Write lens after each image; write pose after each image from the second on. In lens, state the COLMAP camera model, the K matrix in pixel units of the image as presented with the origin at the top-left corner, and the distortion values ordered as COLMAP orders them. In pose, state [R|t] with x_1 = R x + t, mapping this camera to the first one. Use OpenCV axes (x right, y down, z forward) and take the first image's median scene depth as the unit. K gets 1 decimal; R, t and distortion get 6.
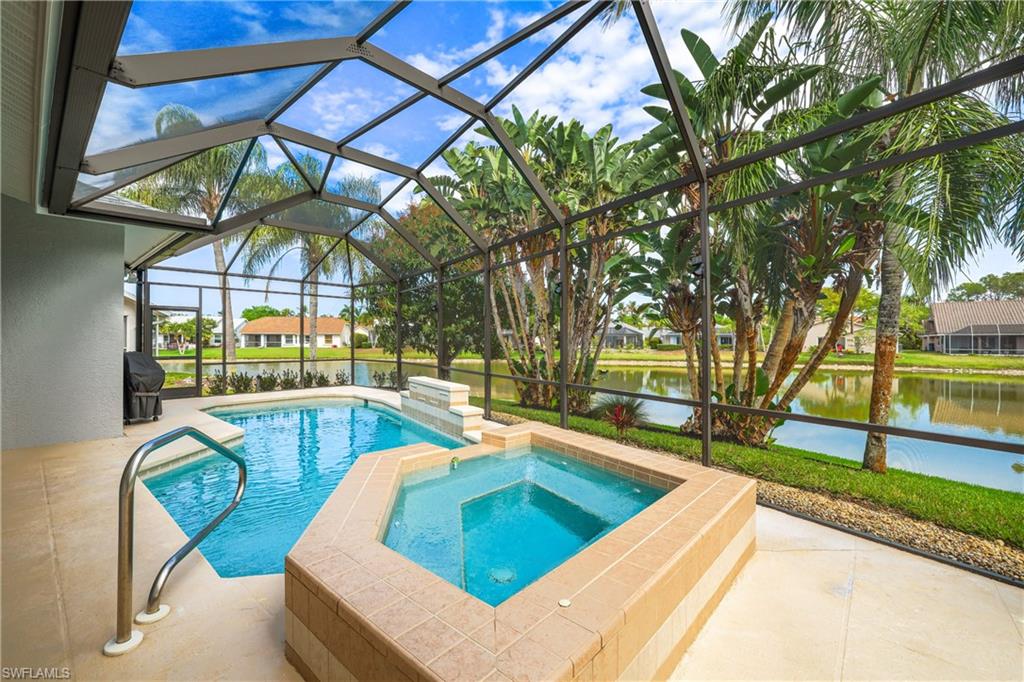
lens RADIAL K [[440.2, 0, 511.1], [0, 440.2, 338.1], [0, 0, 1]] dist [-0.015874, 0.000146]
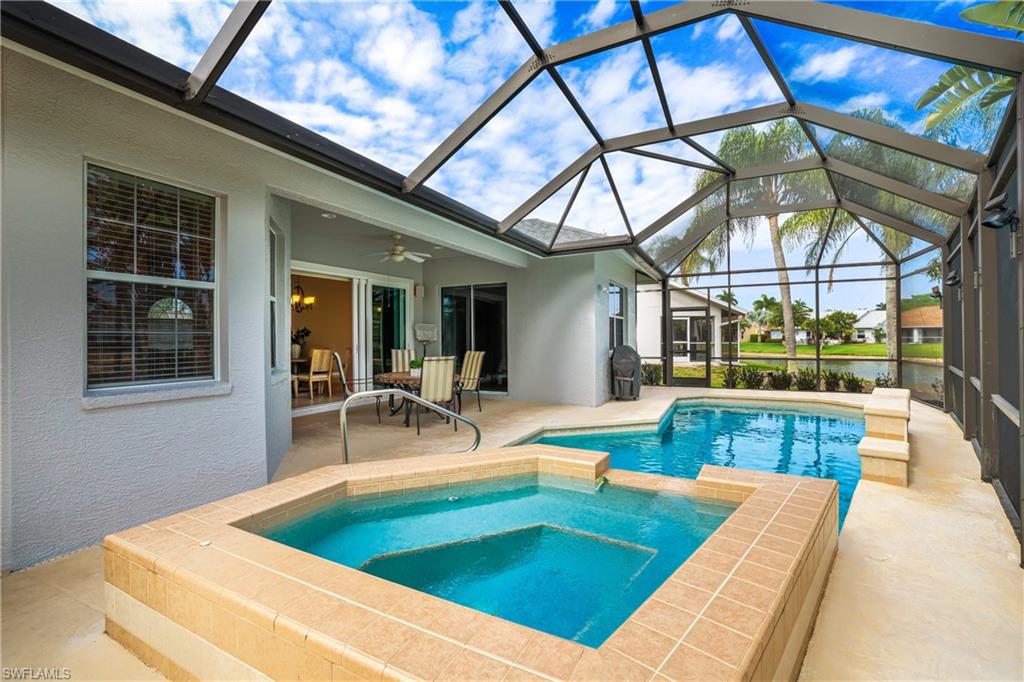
lens RADIAL K [[440.2, 0, 511.1], [0, 440.2, 338.1], [0, 0, 1]] dist [-0.015874, 0.000146]
pose [[0.291857, -0.002455, -0.956459, 0.168369], [0.012756, 0.999918, 0.001326, 0.001366], [0.956377, -0.012588, 0.291864, 0.165436]]
